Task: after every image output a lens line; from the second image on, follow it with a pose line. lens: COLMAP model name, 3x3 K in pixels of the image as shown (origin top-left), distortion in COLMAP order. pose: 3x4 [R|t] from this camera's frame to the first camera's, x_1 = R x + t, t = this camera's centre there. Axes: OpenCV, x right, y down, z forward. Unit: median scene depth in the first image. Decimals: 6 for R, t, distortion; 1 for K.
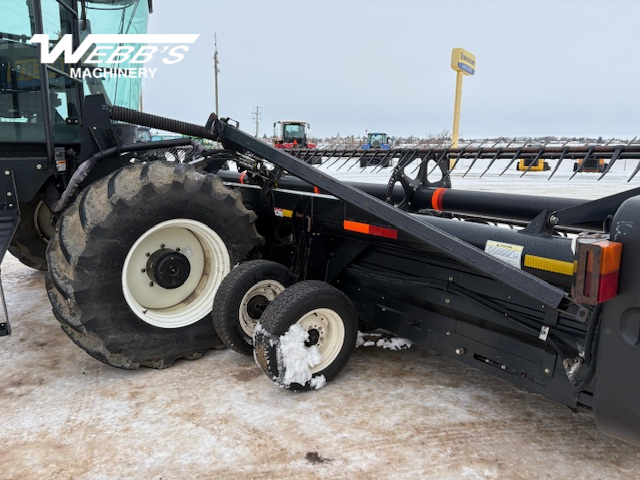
lens RADIAL K [[480.4, 0, 320.0], [0, 480.4, 240.0], [0, 0, 1]] dist [0.035718, -0.001780]
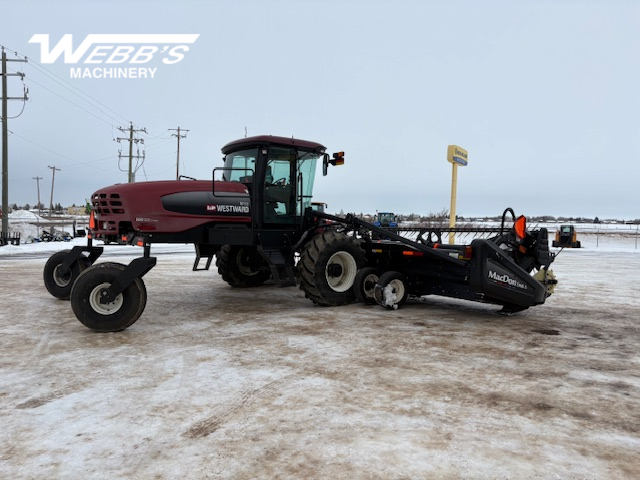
lens RADIAL K [[471.1, 0, 320.0], [0, 471.1, 240.0], [0, 0, 1]] dist [0.084334, 0.000199]
pose [[0.999885, 0.012140, -0.009045, -0.334124], [-0.013388, 0.987981, -0.153992, 0.262512], [0.007067, 0.154095, 0.988031, -1.429568]]
